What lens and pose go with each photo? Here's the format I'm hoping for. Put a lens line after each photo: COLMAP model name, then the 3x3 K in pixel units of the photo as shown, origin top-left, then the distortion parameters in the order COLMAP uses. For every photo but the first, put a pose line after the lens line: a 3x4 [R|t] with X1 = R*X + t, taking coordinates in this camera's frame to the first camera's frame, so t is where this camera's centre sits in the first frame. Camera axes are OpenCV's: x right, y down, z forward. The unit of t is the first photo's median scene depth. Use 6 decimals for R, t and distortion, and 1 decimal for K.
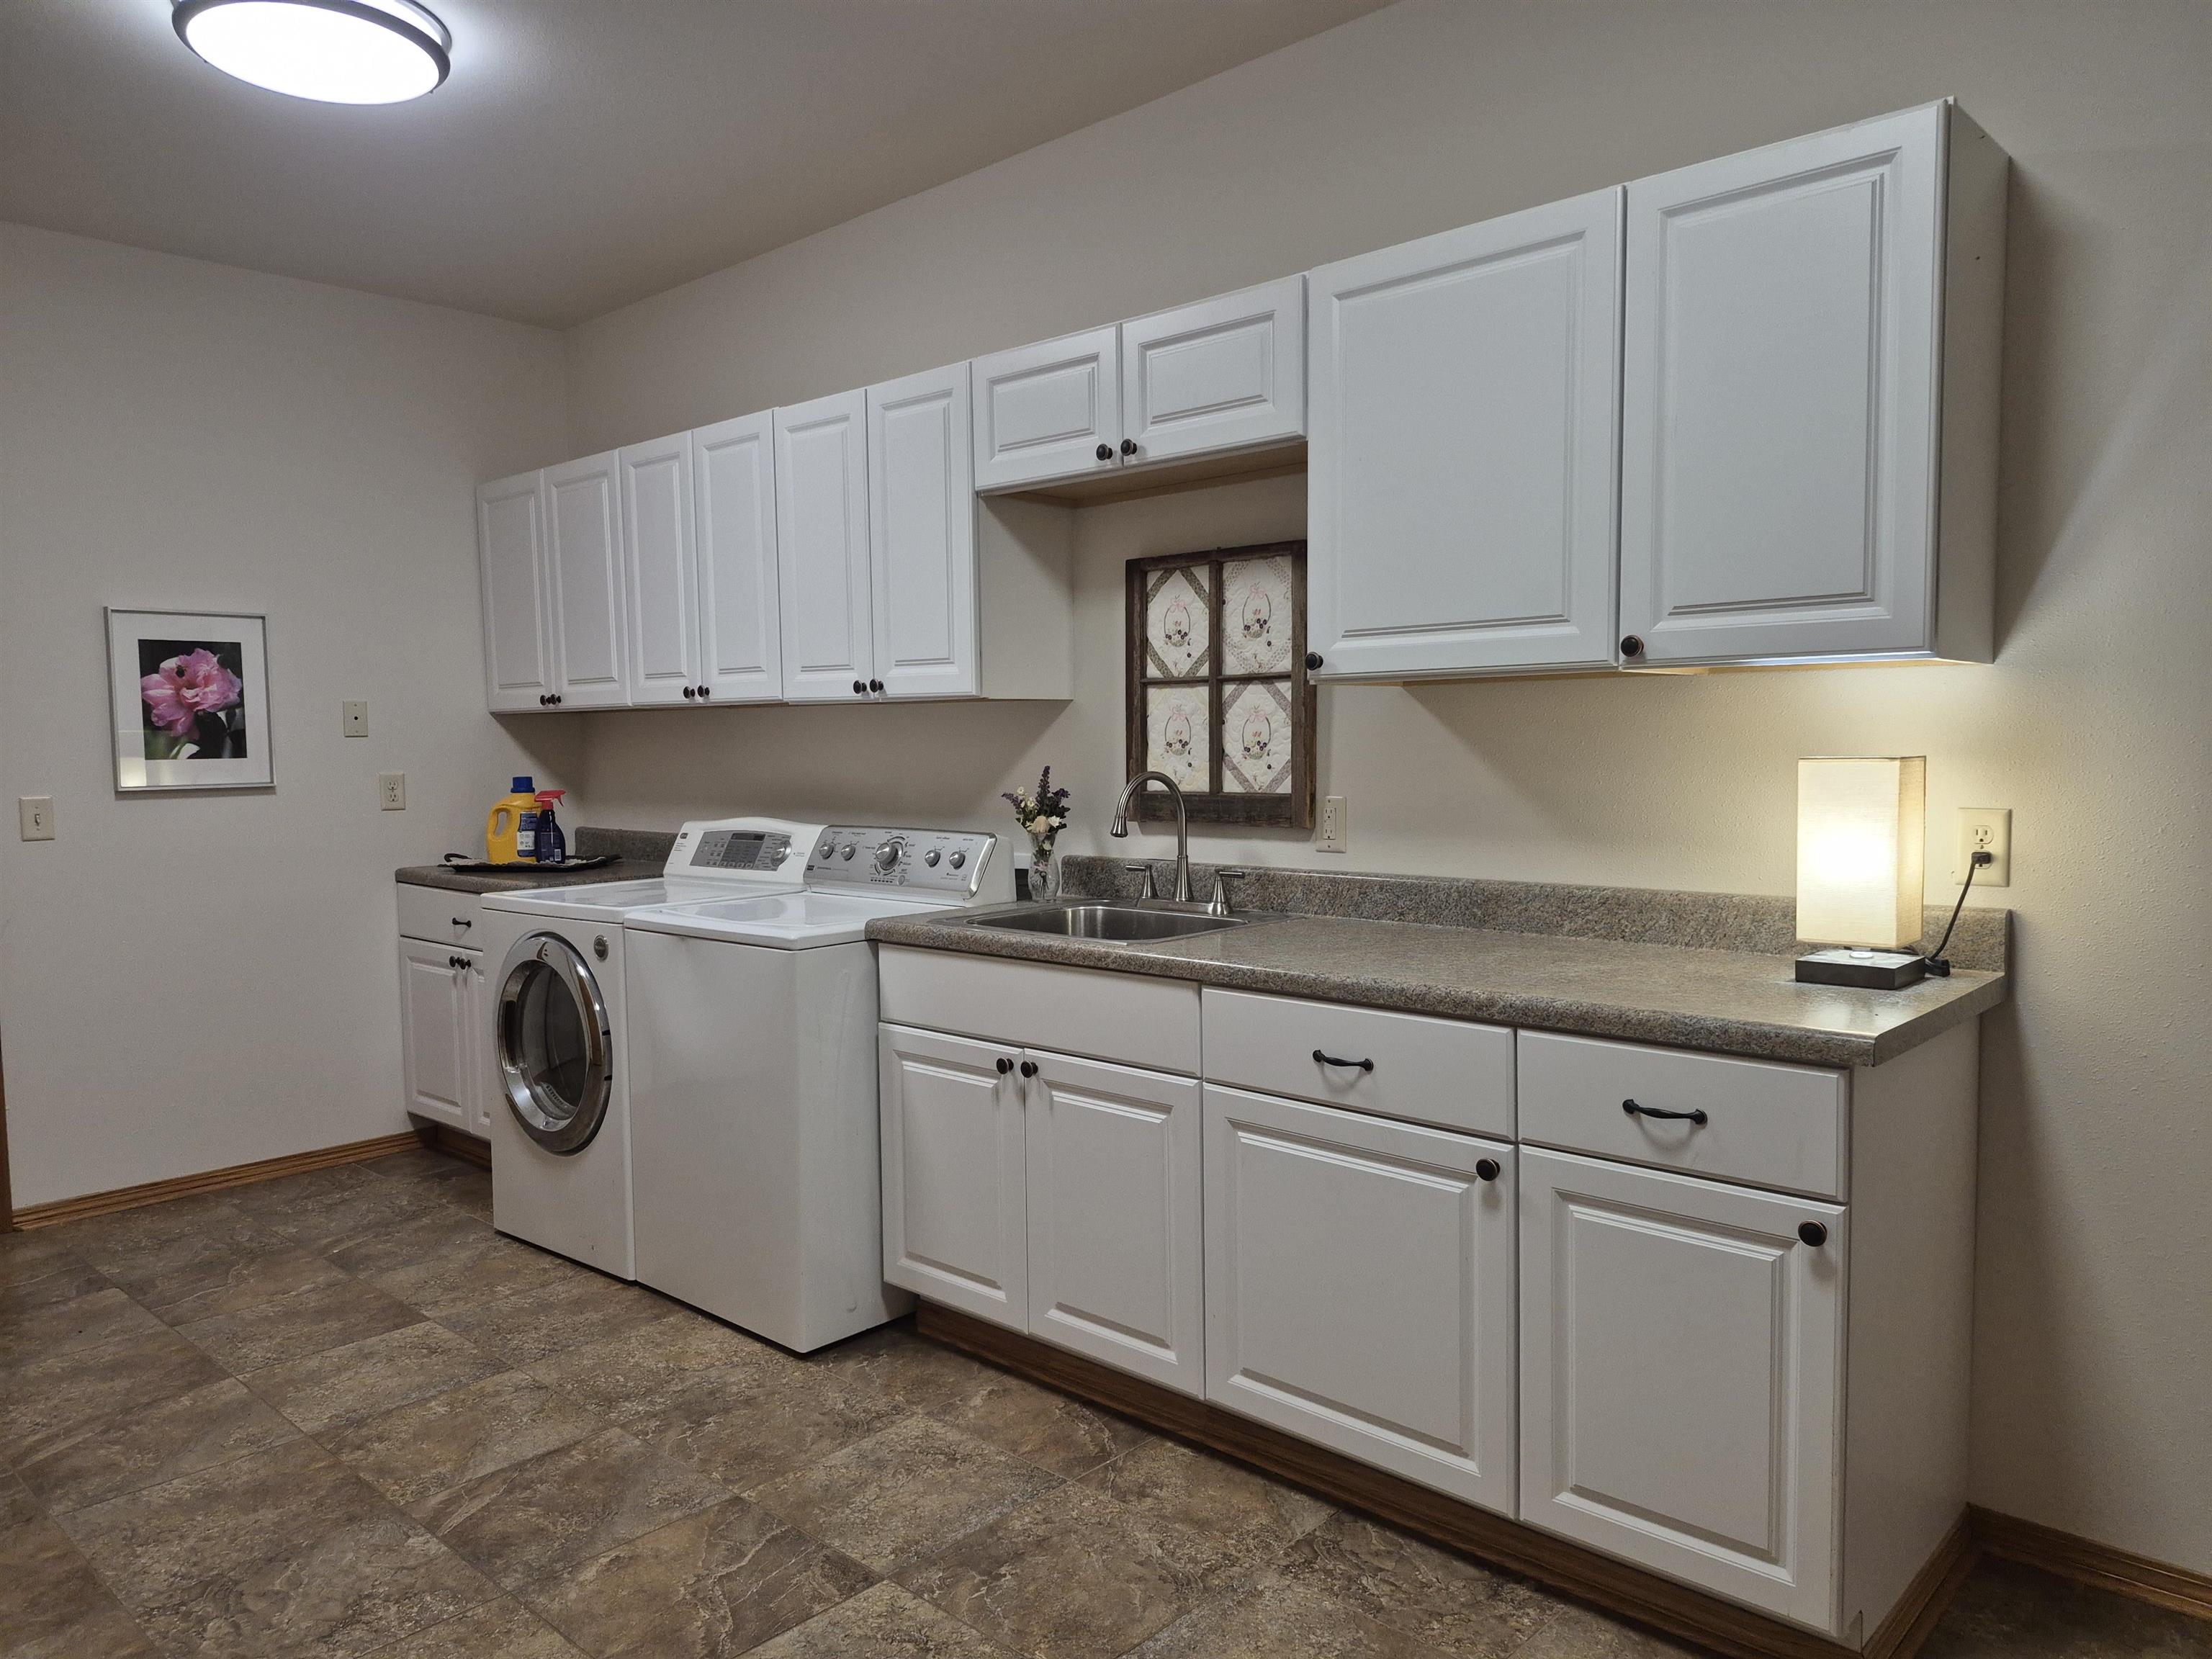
lens RADIAL K [[1535.4, 0, 1106.0], [0, 1535.4, 829.5], [0, 0, 1]] dist [0.074385, -0.057591]
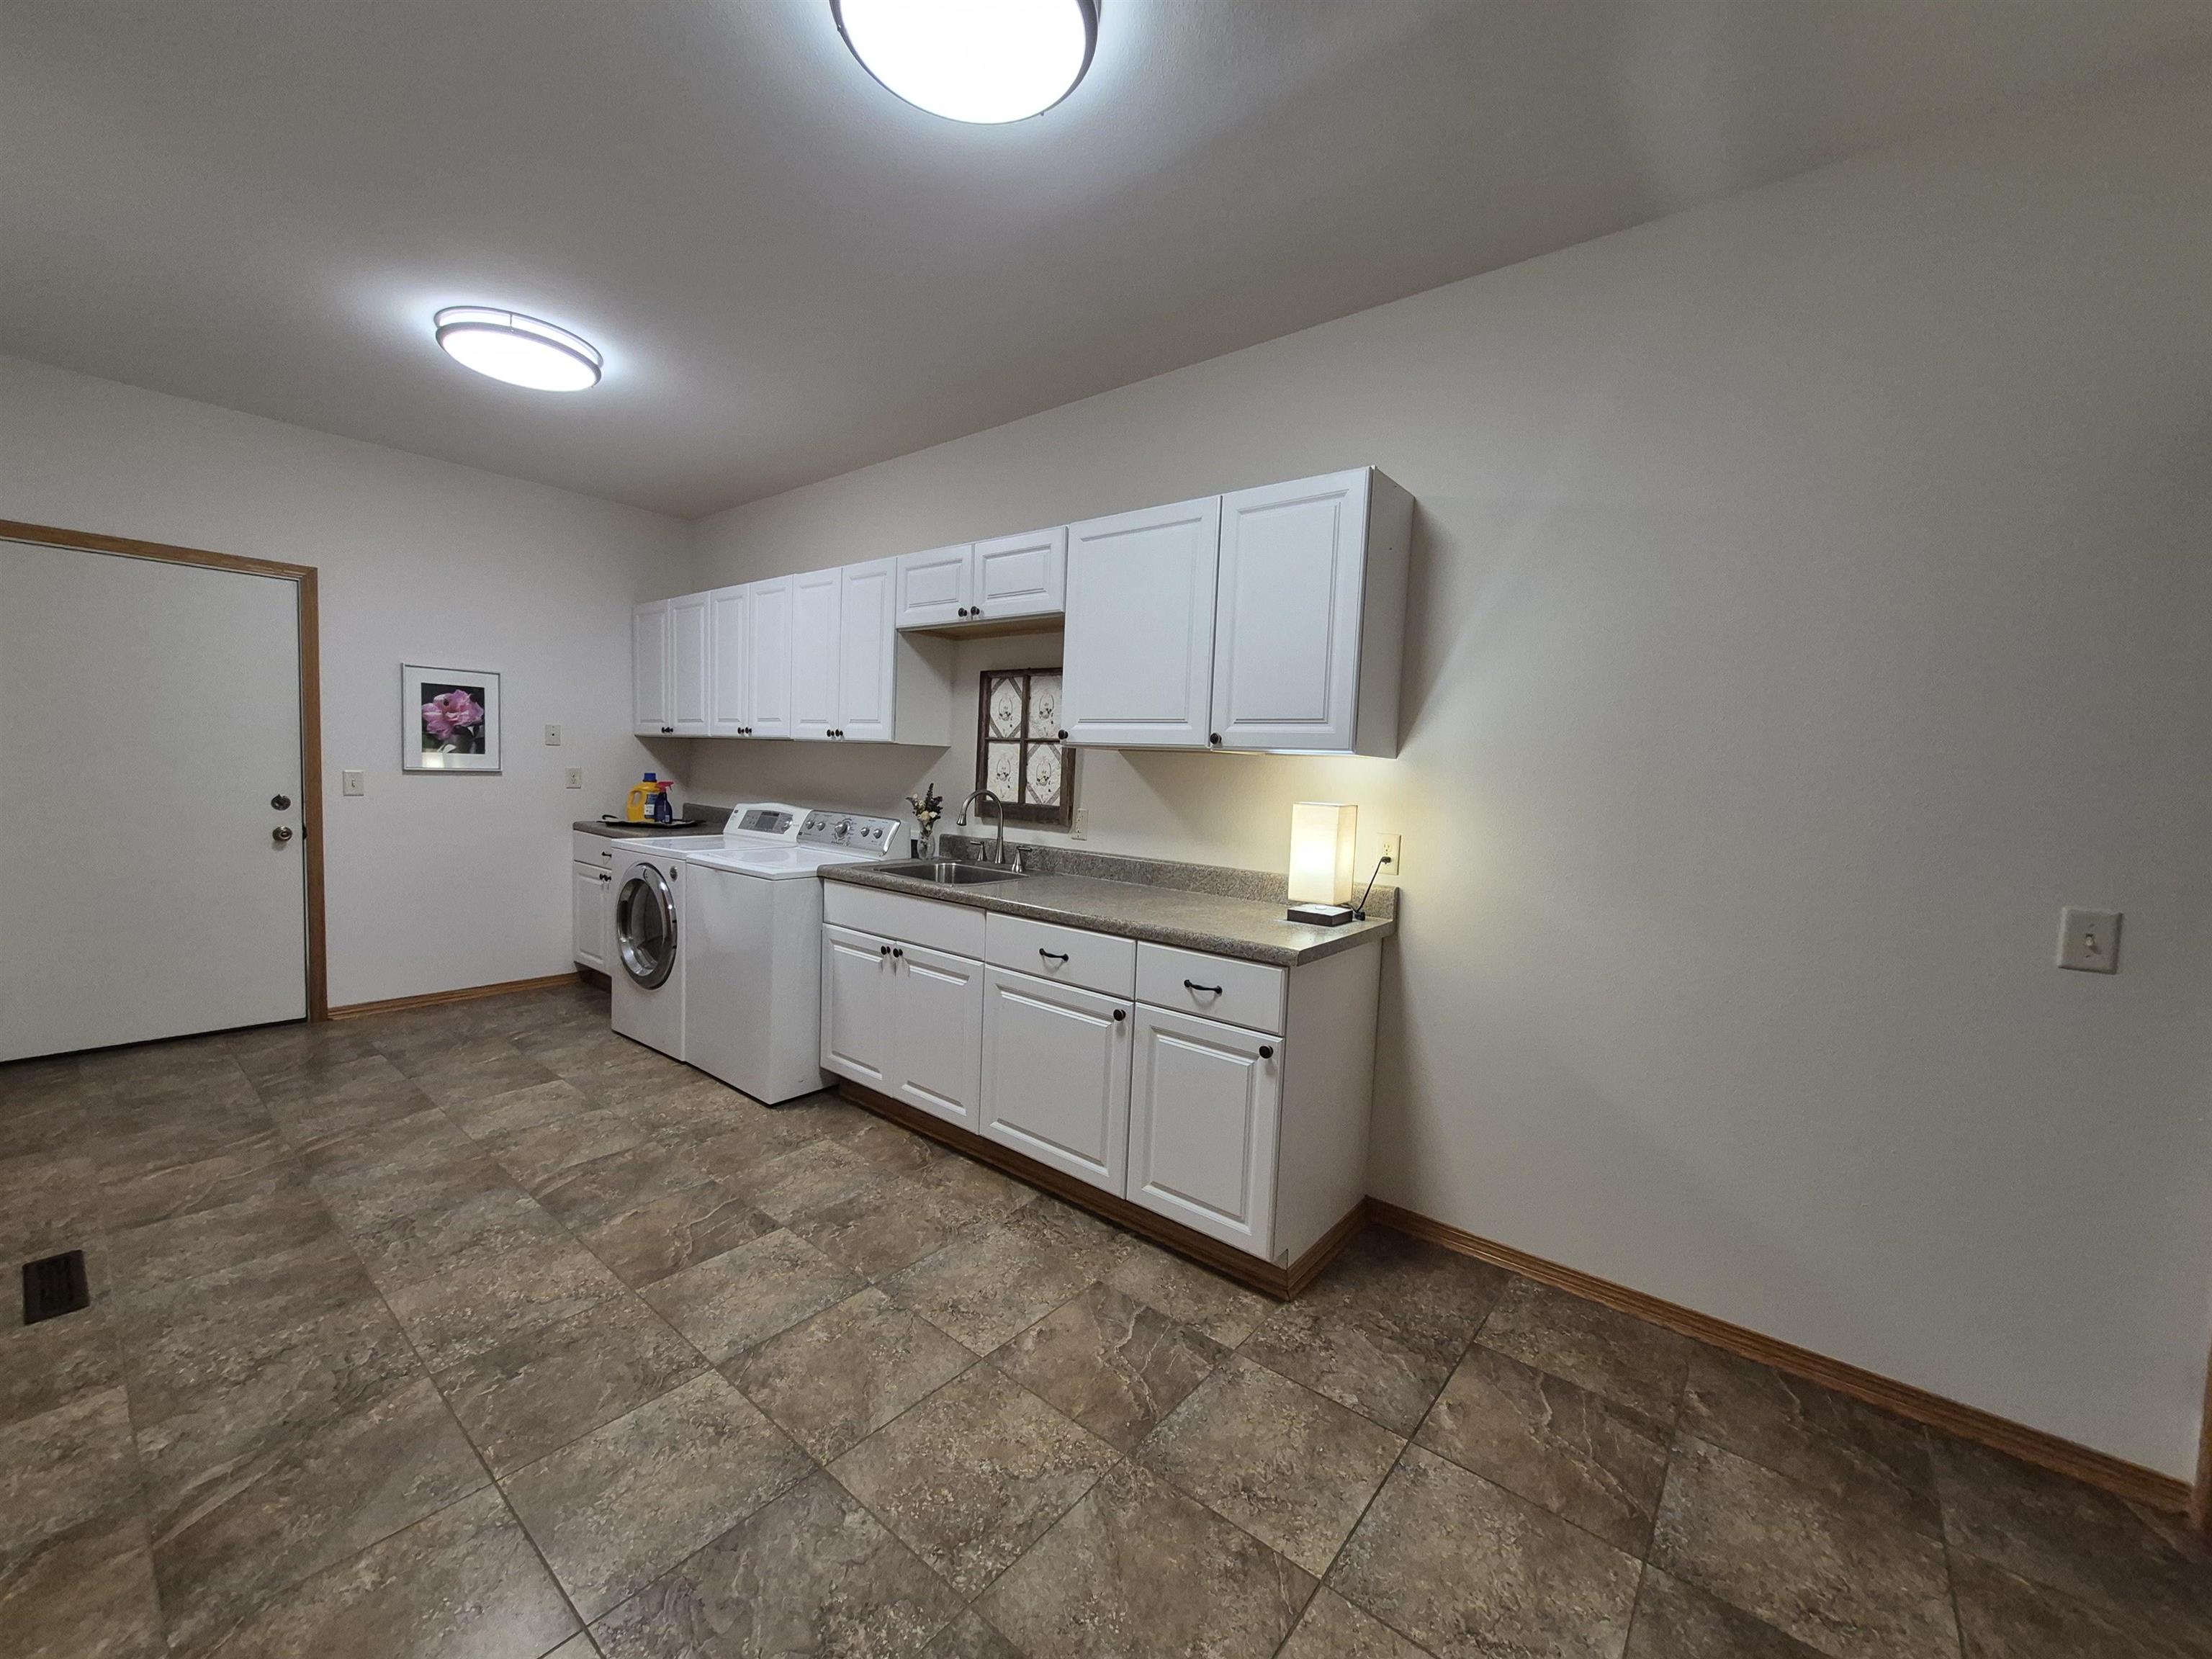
lens RADIAL K [[871.4, 0, 1108.7], [0, 871.4, 825.9], [0, 0, 1]] dist [0.001902, -0.000034]
pose [[0.995800, 0.048033, 0.077945, 0.099334], [-0.048795, 0.998778, 0.007901, -0.010910], [-0.077470, -0.011671, 0.996926, -0.030915]]
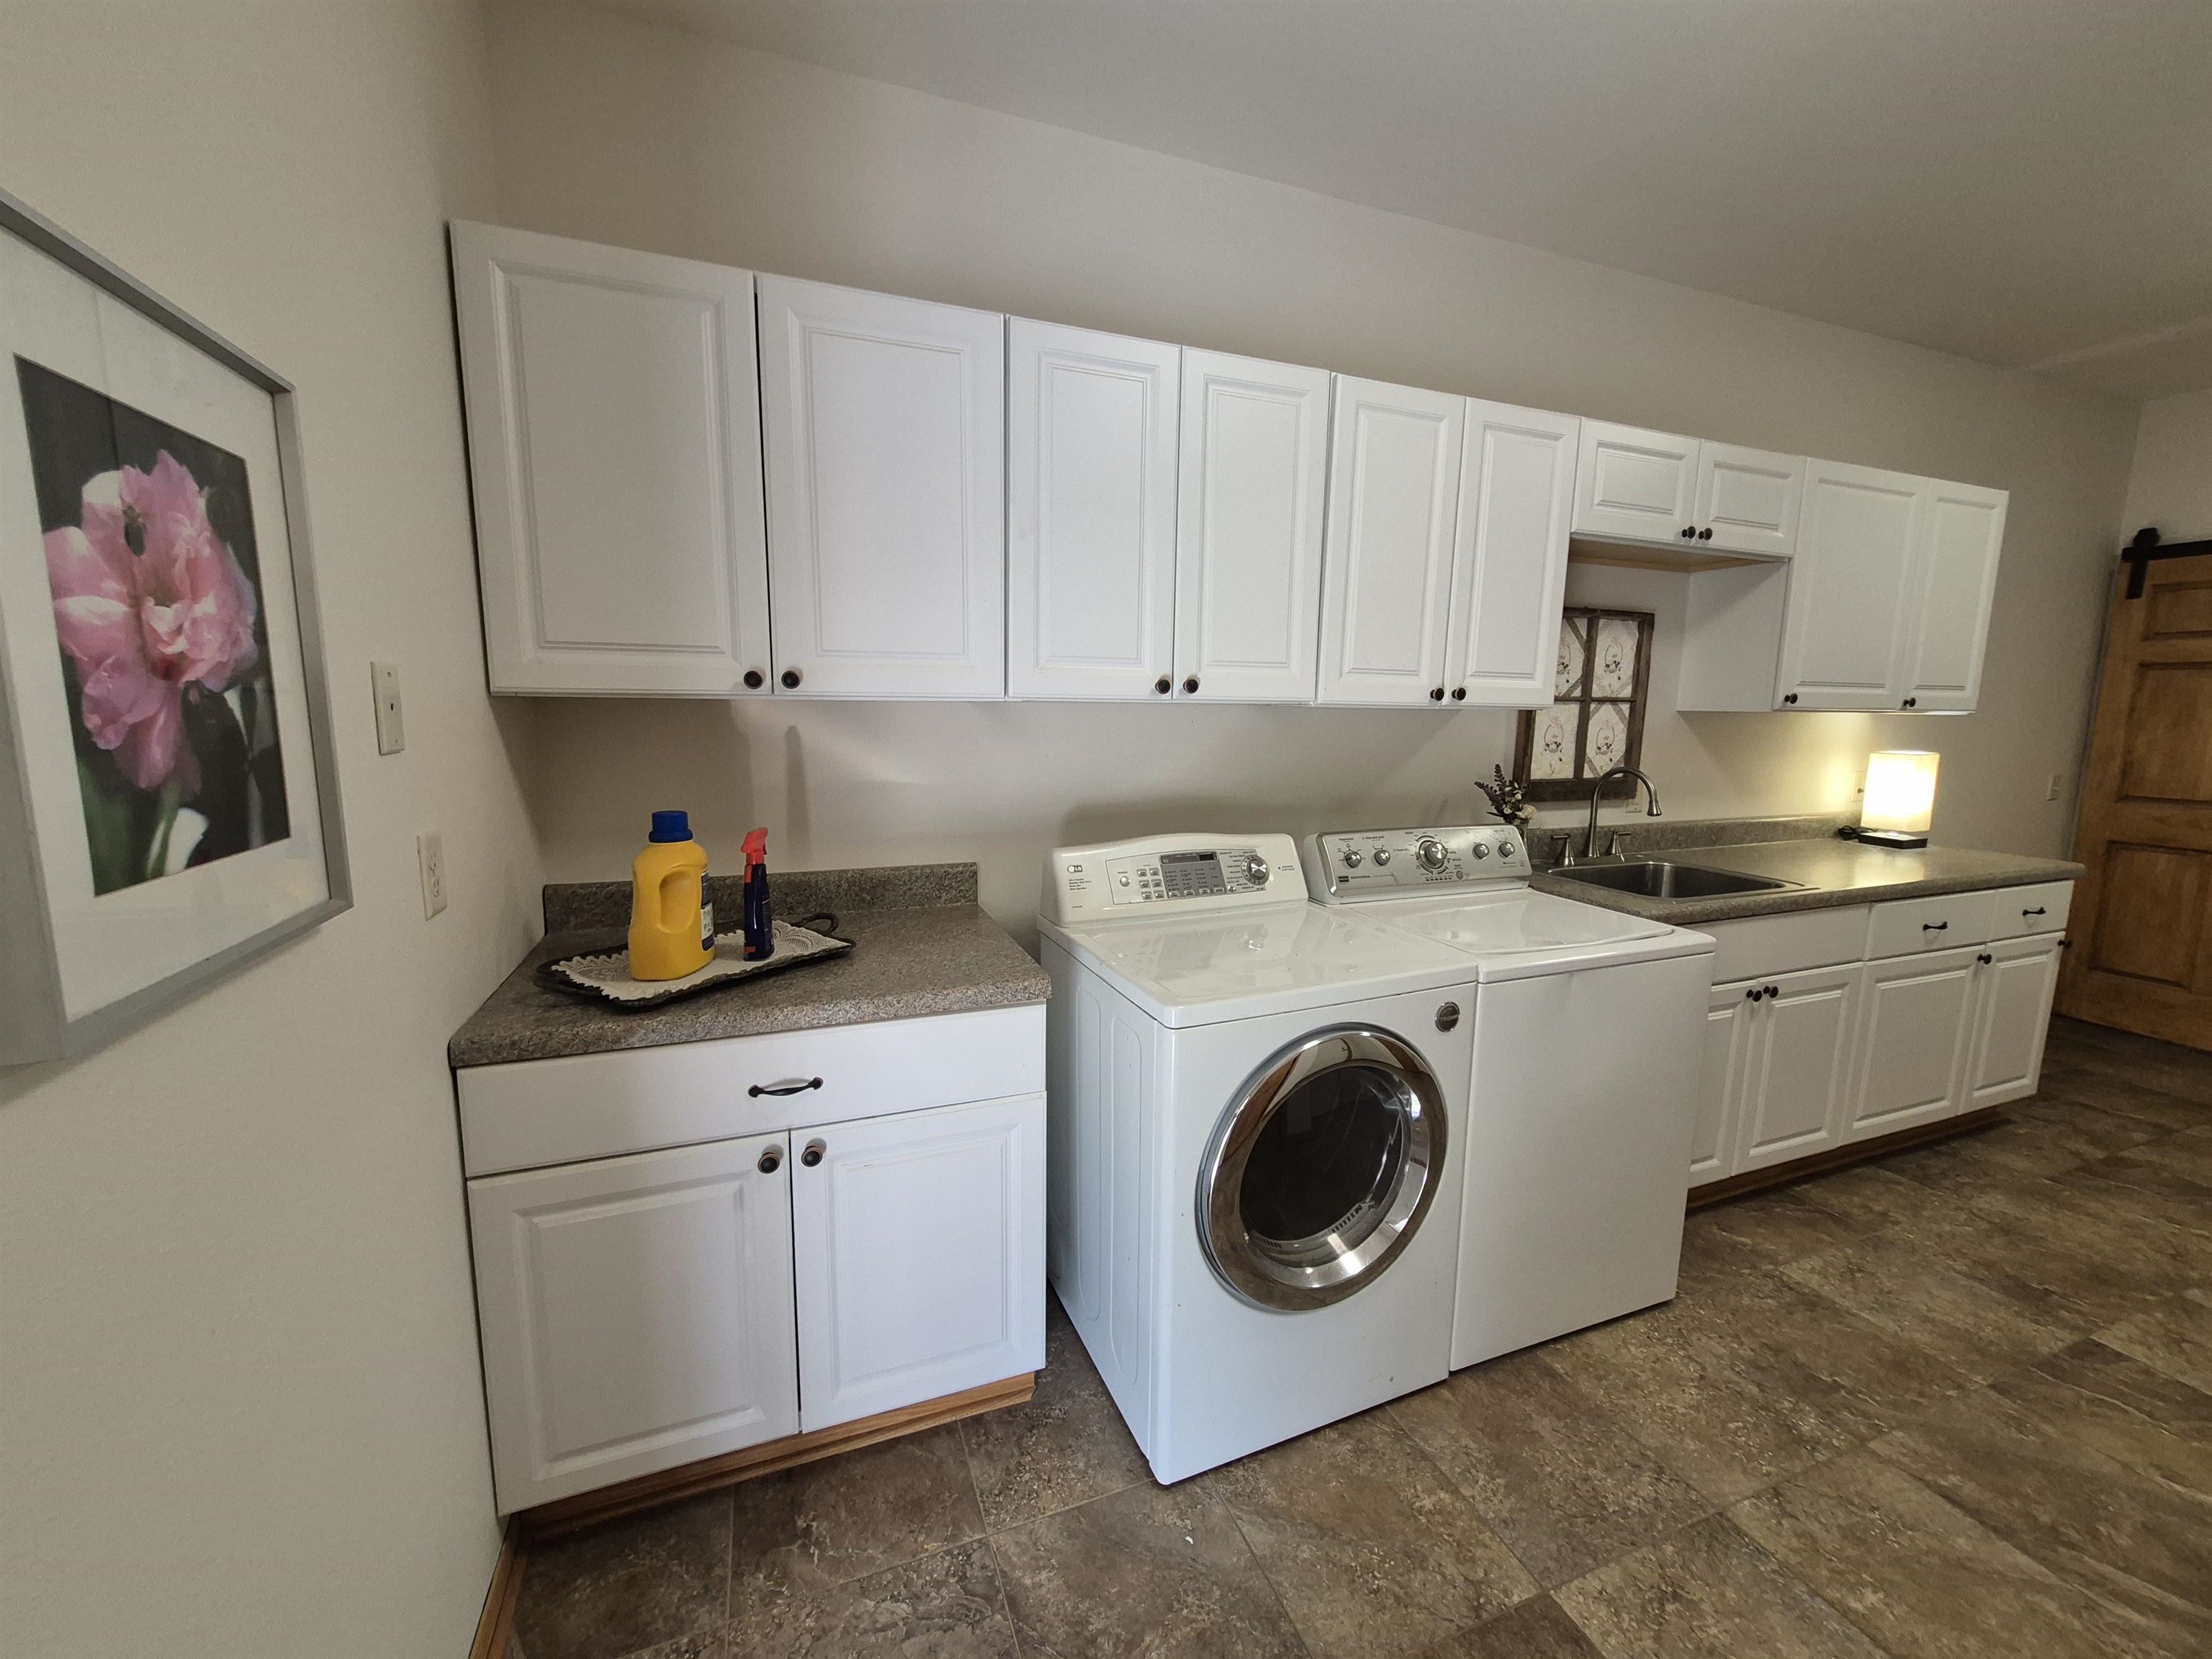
lens RADIAL K [[871.4, 0, 1108.7], [0, 871.4, 825.9], [0, 0, 1]] dist [0.001902, -0.000034]
pose [[0.430232, -0.110707, 0.895904, -0.897150], [0.036326, 0.993771, 0.105356, -0.085733], [-0.901987, -0.012783, 0.431574, 1.089793]]
